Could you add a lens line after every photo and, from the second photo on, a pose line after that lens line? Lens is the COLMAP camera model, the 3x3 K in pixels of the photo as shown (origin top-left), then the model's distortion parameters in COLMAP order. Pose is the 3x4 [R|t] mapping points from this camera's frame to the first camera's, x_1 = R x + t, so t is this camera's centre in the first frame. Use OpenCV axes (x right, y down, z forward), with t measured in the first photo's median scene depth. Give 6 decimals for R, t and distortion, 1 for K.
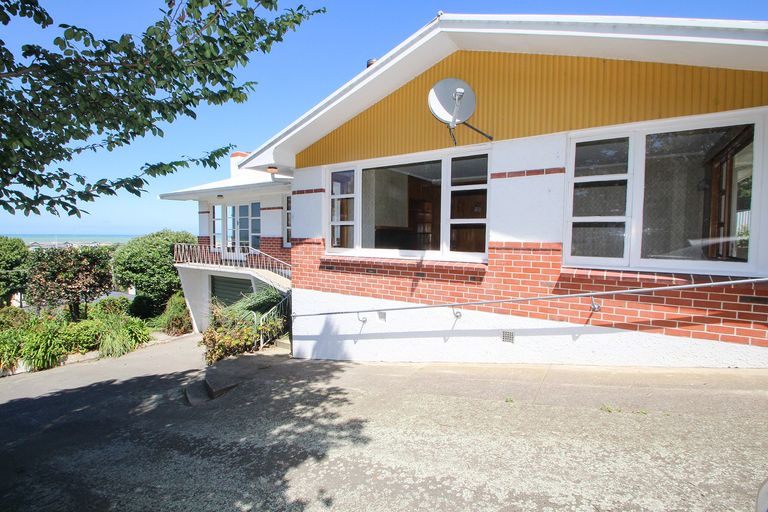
lens RADIAL K [[362.3, 0, 383.9], [0, 362.3, 254.8], [0, 0, 1]] dist [-0.001971, -0.005608]
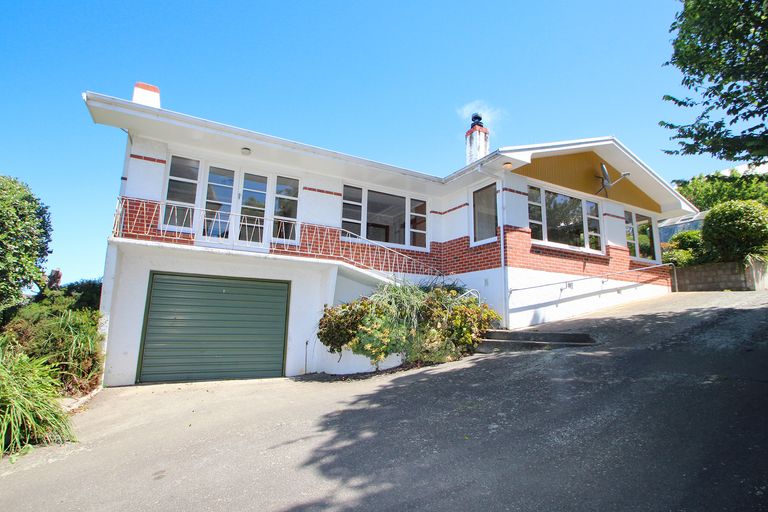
lens RADIAL K [[362.3, 0, 383.5], [0, 362.3, 258.4], [0, 0, 1]] dist [-0.001971, -0.005608]
pose [[0.492922, 0.152615, 0.856584, -1.758684], [0.022012, 0.981994, -0.187626, 0.333100], [-0.869795, 0.111340, 0.480687, 0.960501]]
